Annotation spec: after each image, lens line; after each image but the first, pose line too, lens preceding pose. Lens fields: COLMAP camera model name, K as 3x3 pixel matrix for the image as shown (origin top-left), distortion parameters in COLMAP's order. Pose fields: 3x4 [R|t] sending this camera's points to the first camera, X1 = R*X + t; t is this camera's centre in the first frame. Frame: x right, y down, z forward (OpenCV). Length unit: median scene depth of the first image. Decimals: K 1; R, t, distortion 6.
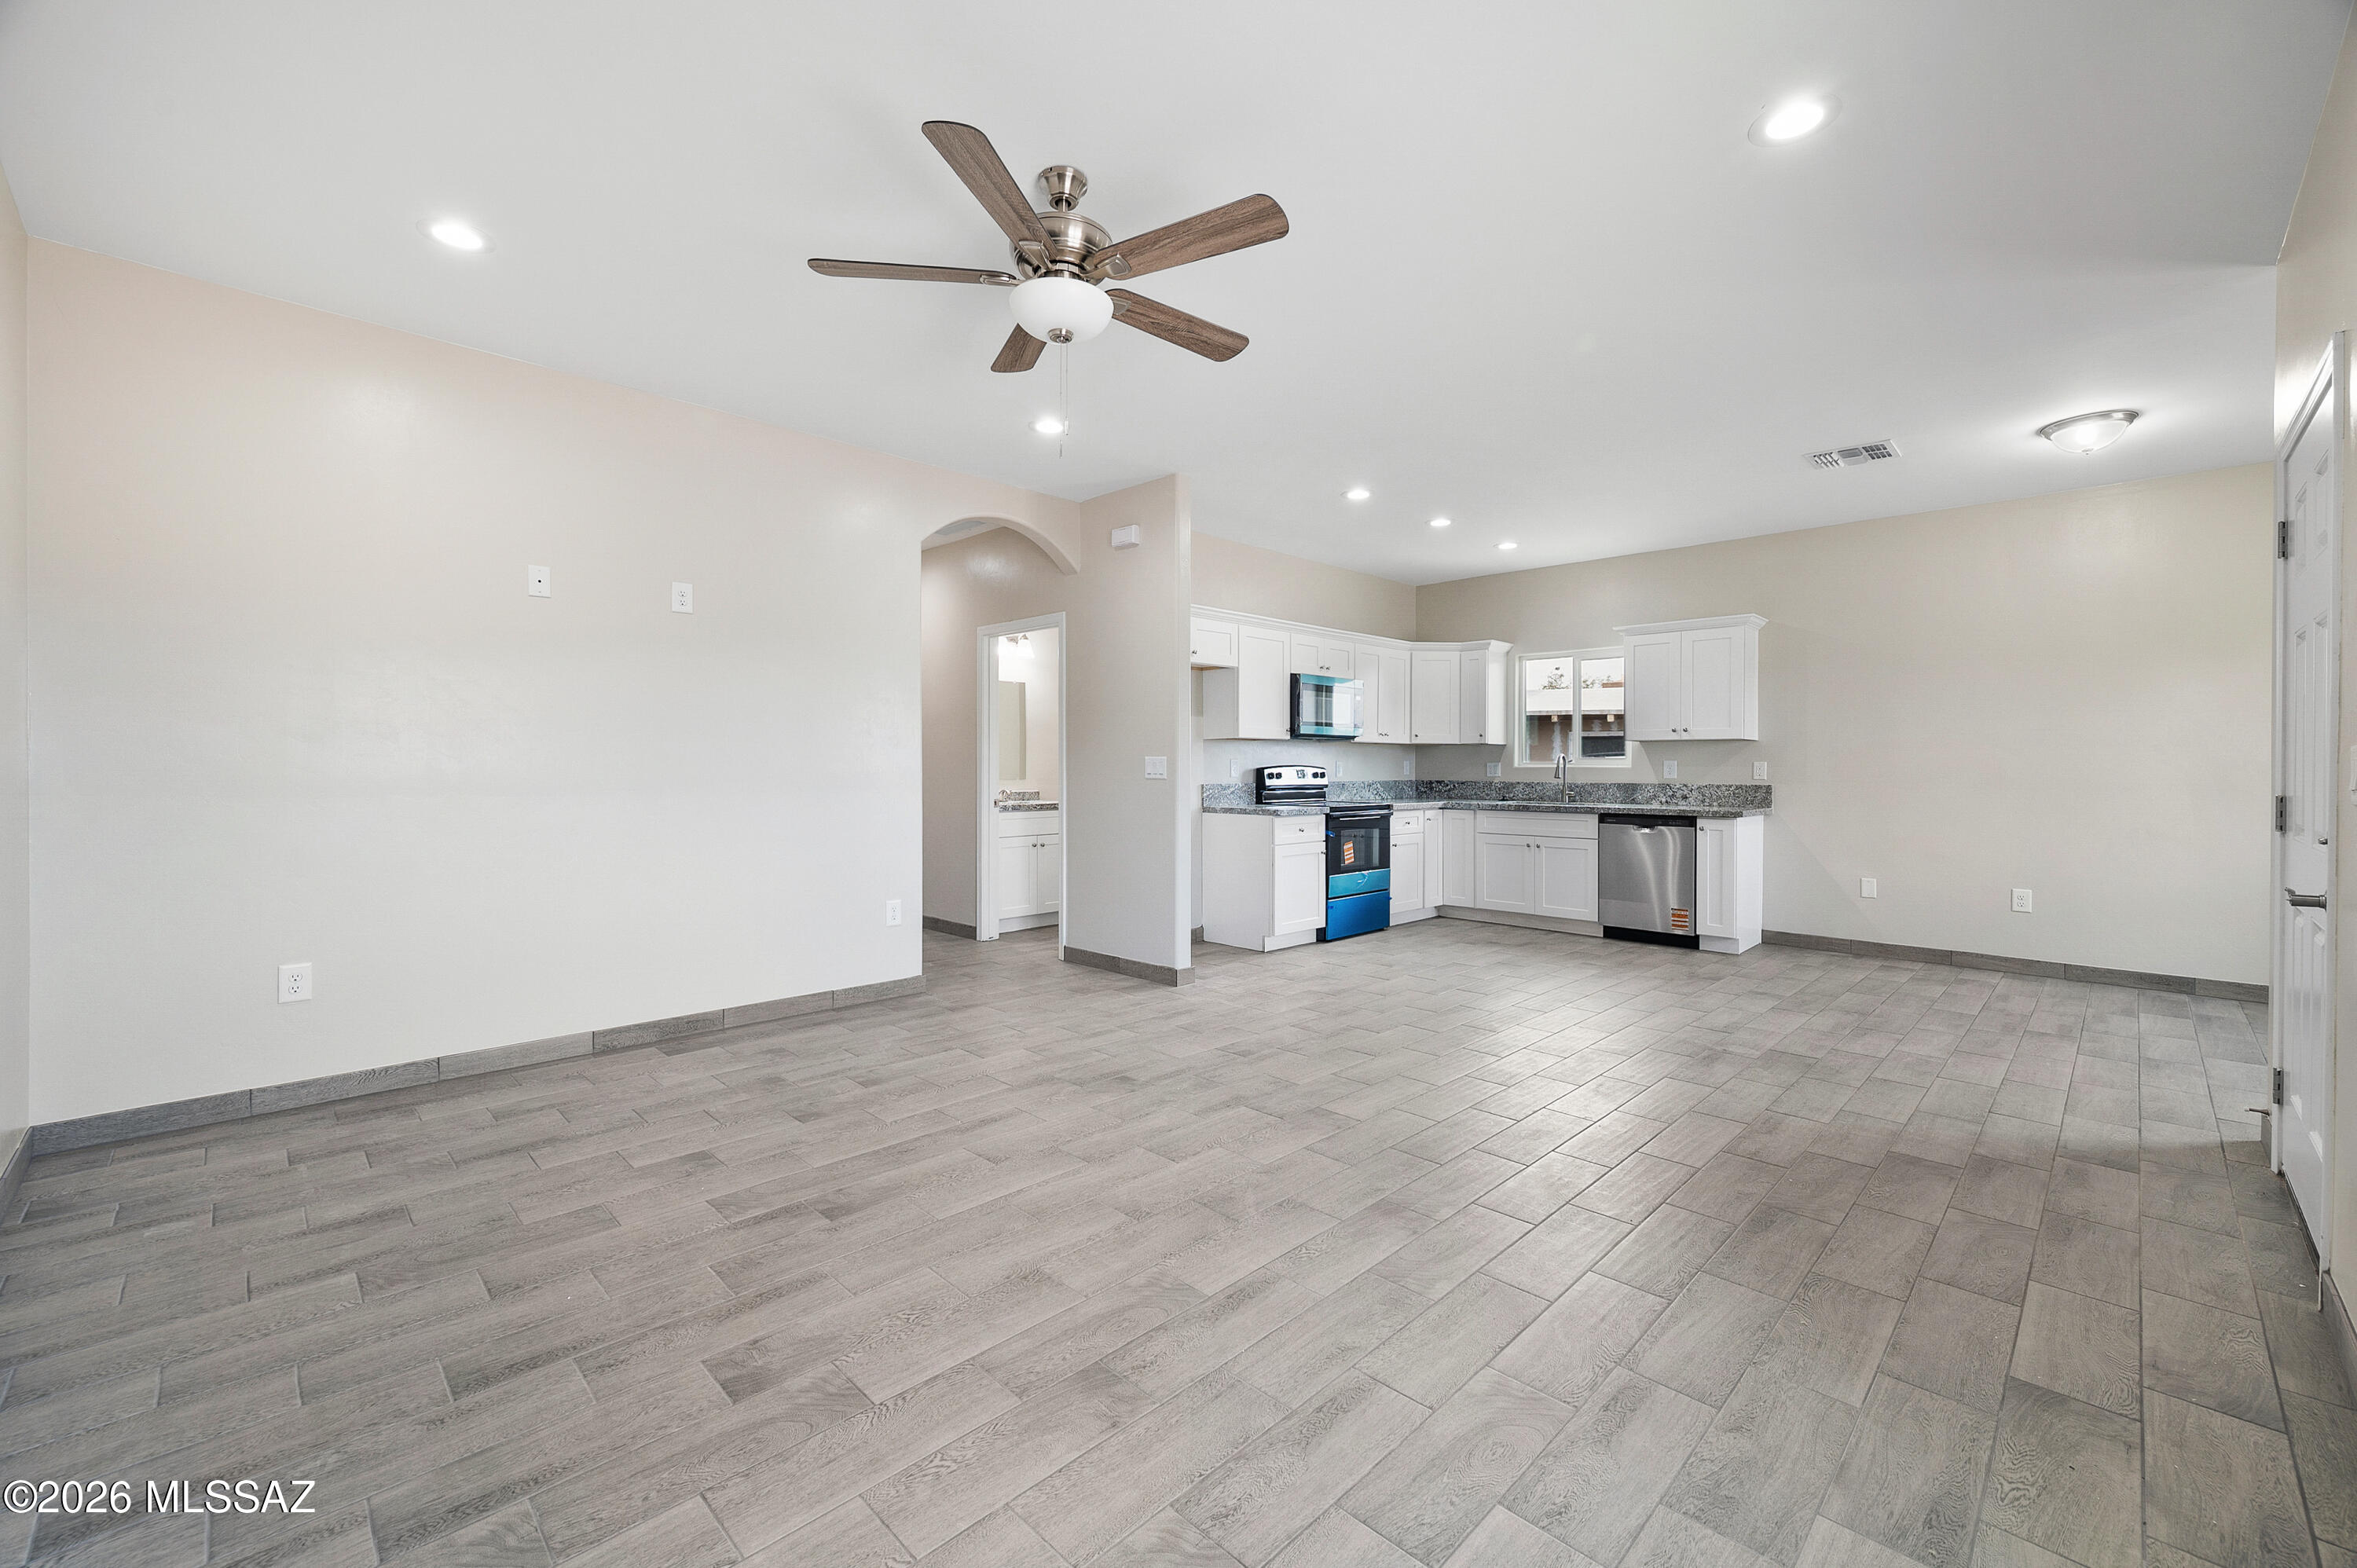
lens RADIAL K [[953.3, 0, 1178.5], [0, 953.3, 784.0], [0, 0, 1]] dist [0.002057, 0.000221]
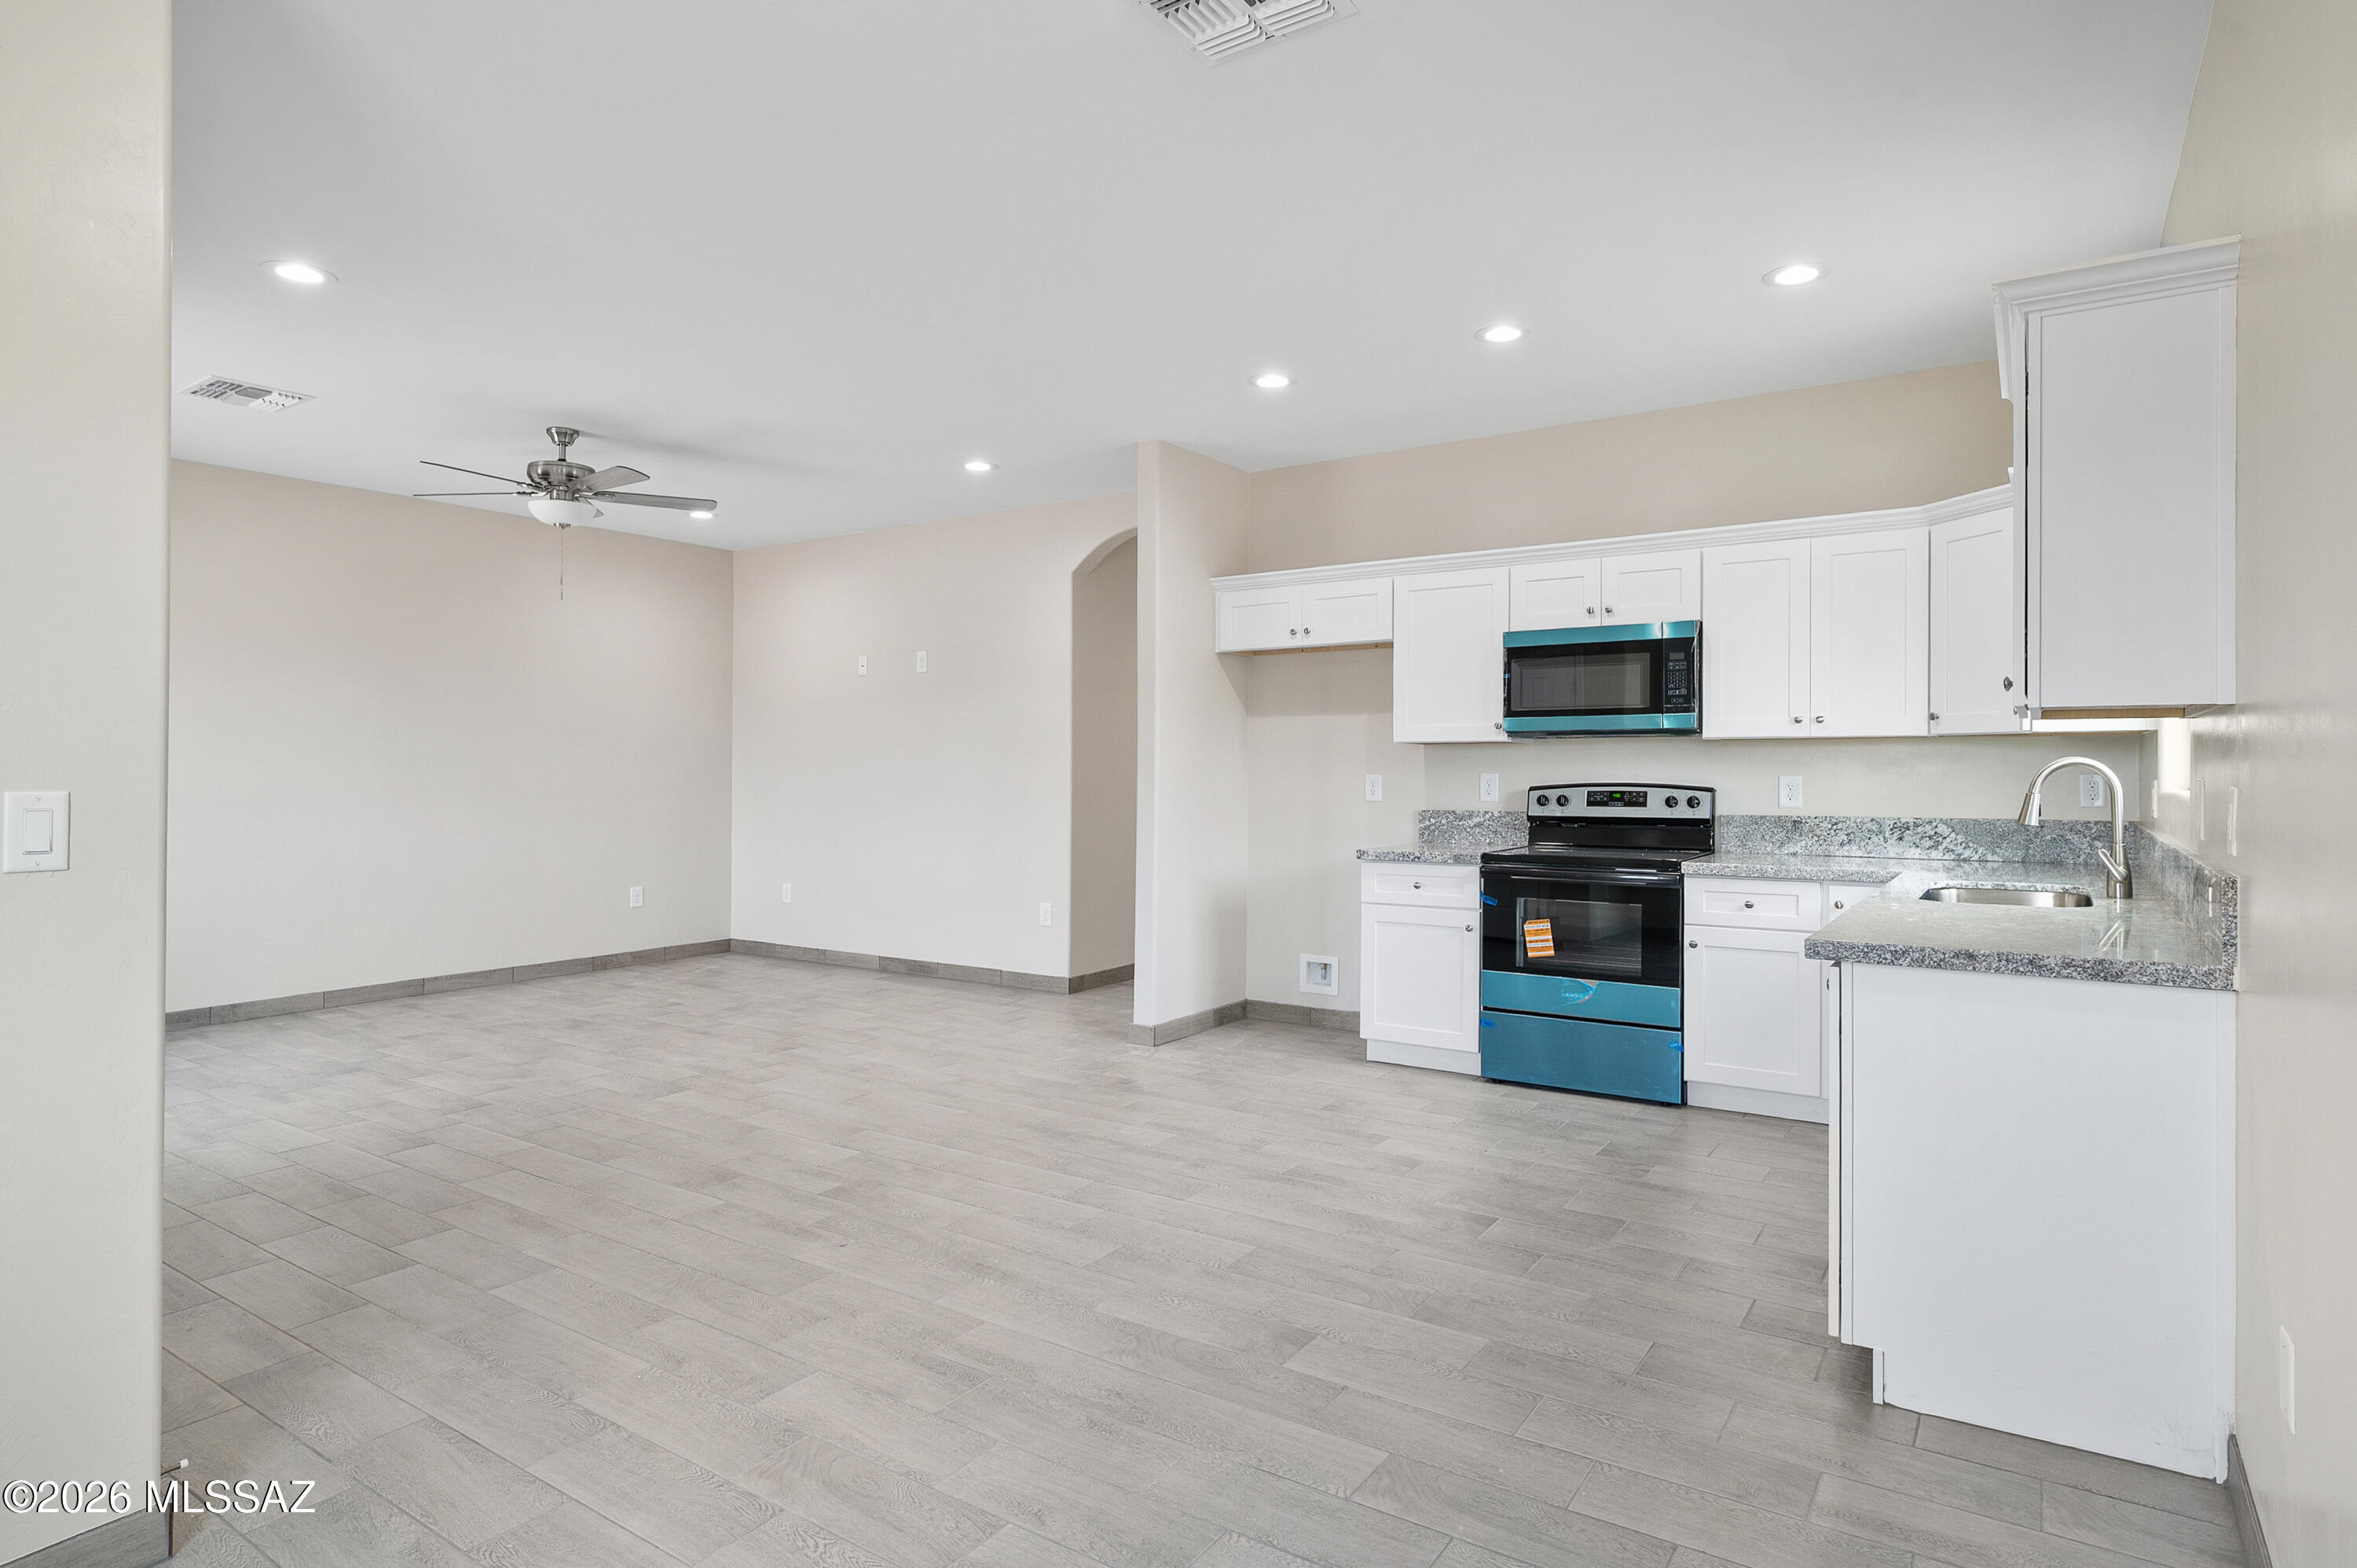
lens RADIAL K [[1268.8, 0, 1184.8], [0, 1268.8, 775.4], [0, 0, 1]] dist [-0.000864, -0.000684]
pose [[0.192606, 0.002519, -0.981273, 0.915672], [-0.016067, 0.999871, -0.000586, -0.022072], [0.981145, 0.015879, 0.192621, 0.673925]]
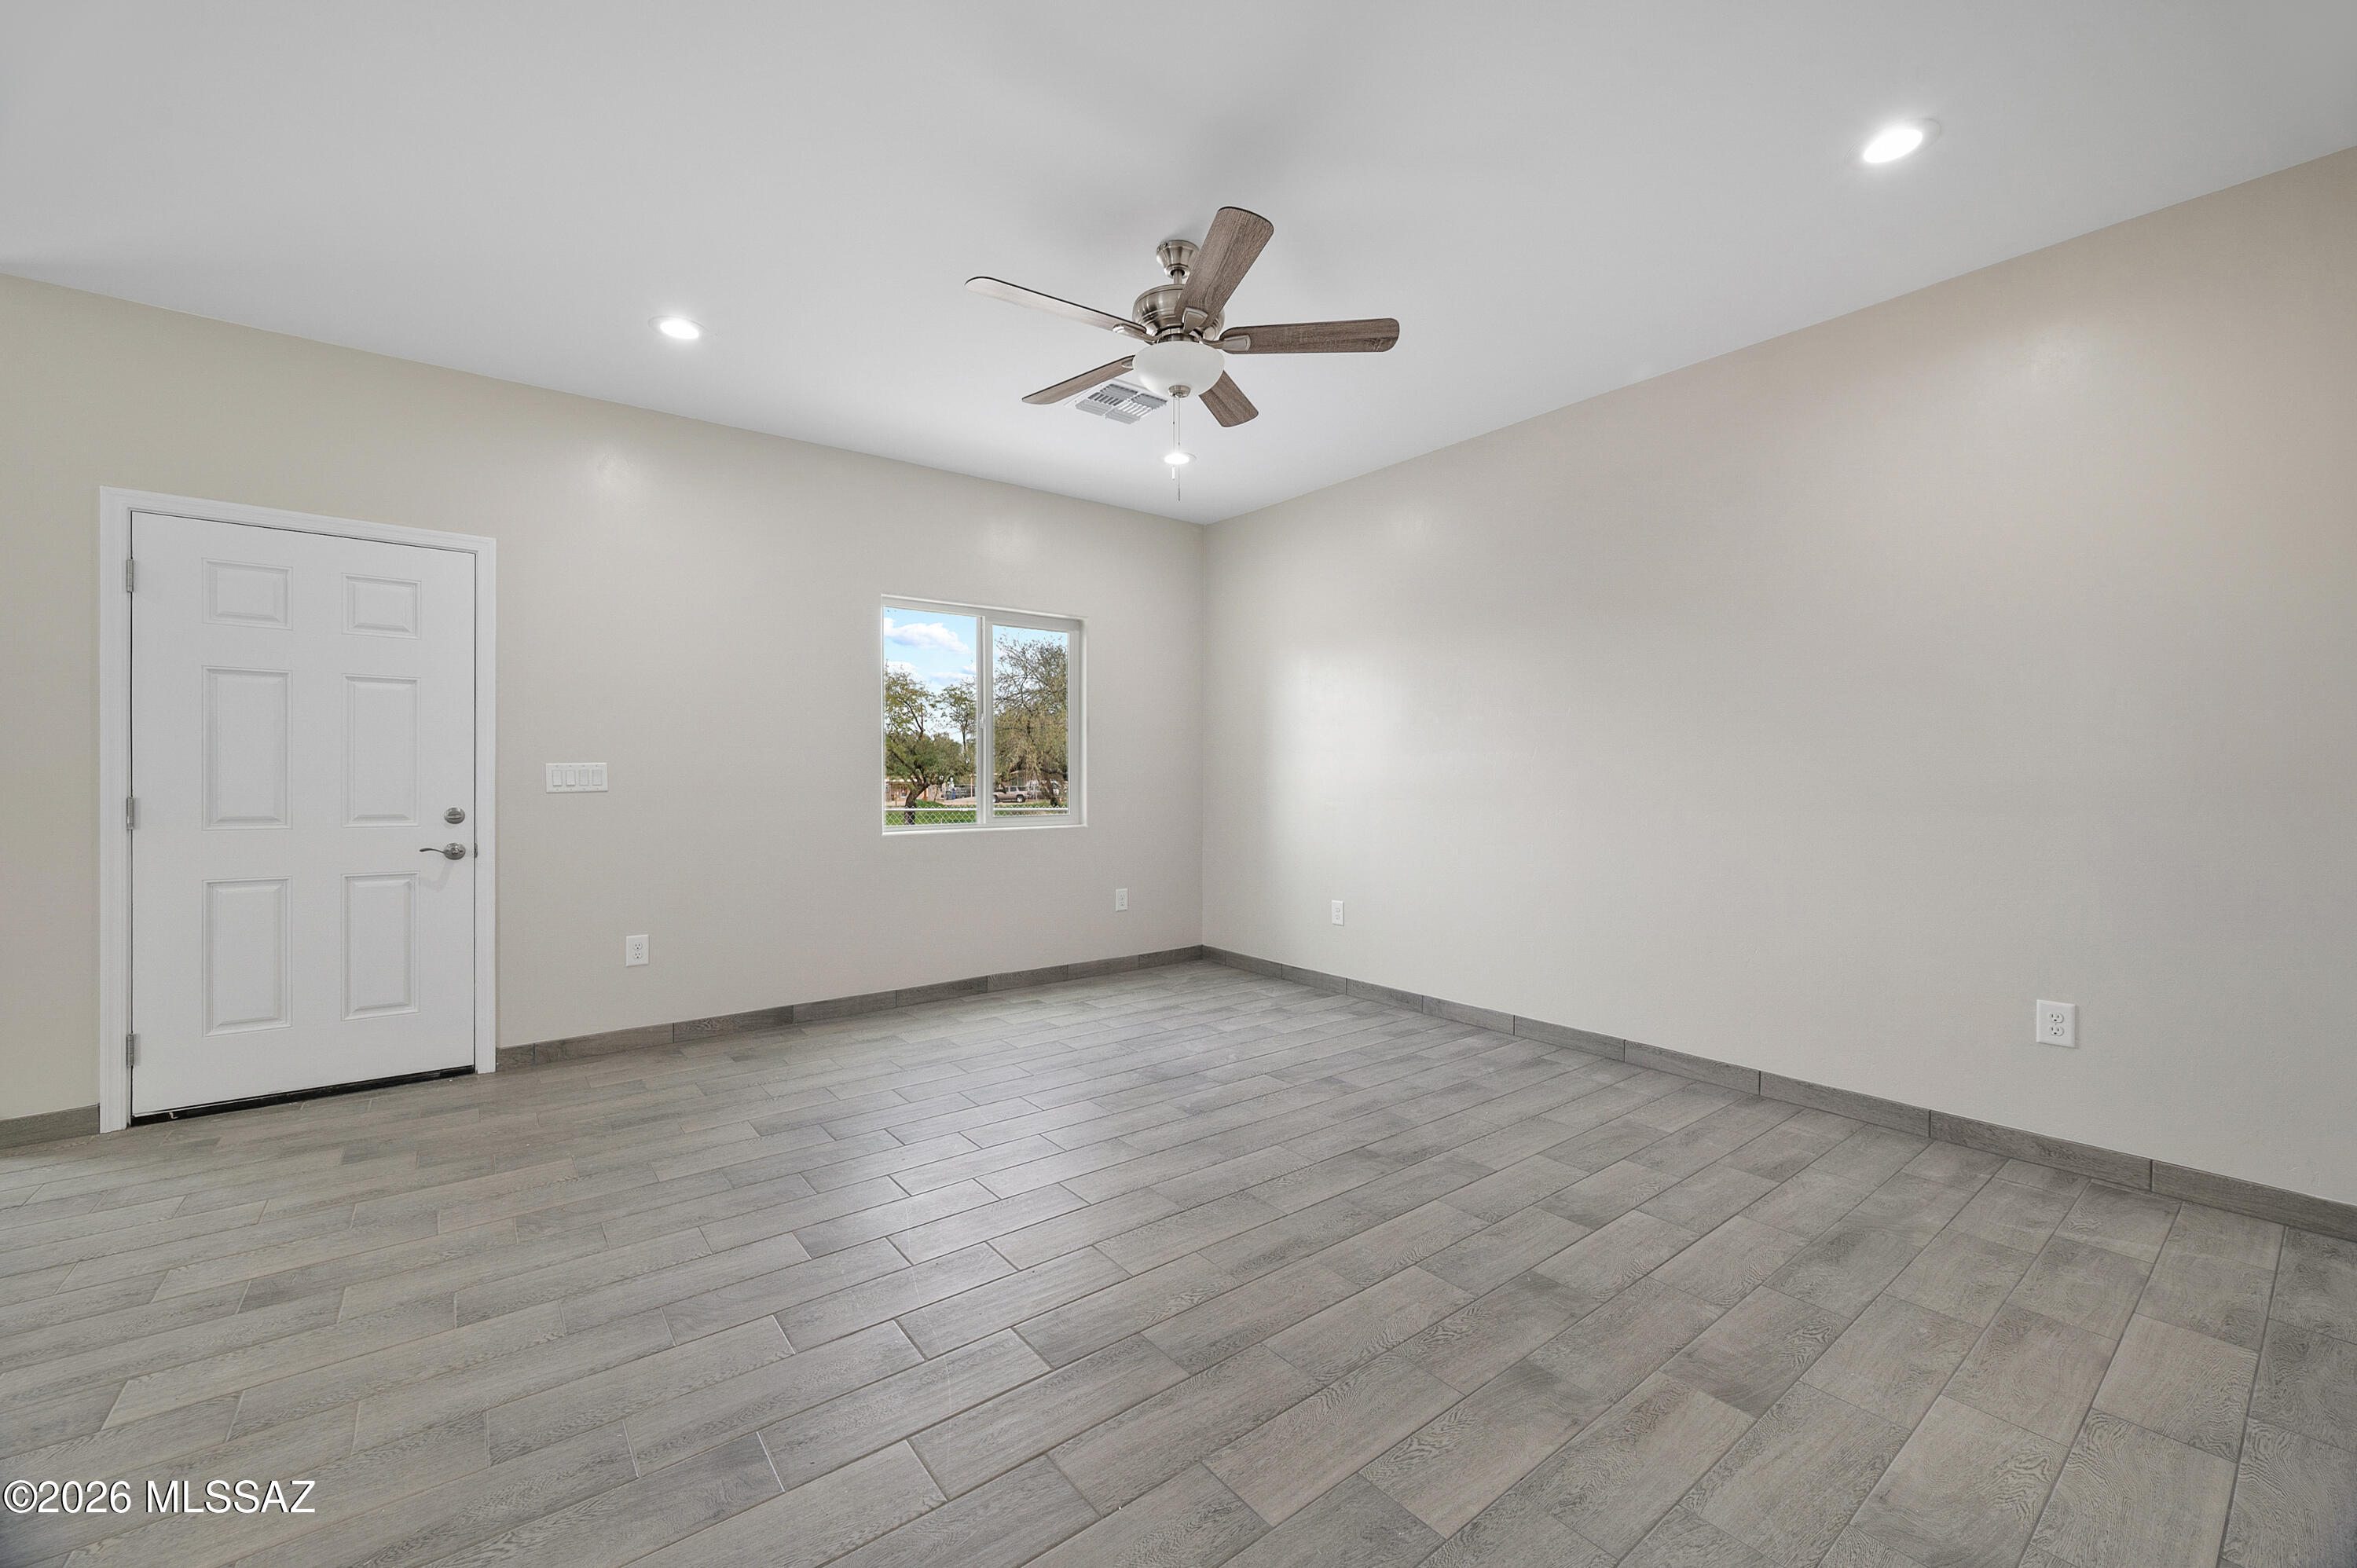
lens RADIAL K [[931.8, 0, 1187.6], [0, 931.8, 786.0], [0, 0, 1]] dist [-0.000117, 0.000092]
pose [[-0.993242, -0.003264, 0.116019, -0.108858], [0.000006, 0.999603, 0.028171, -0.015045], [-0.116065, 0.027981, -0.992847, 0.864493]]
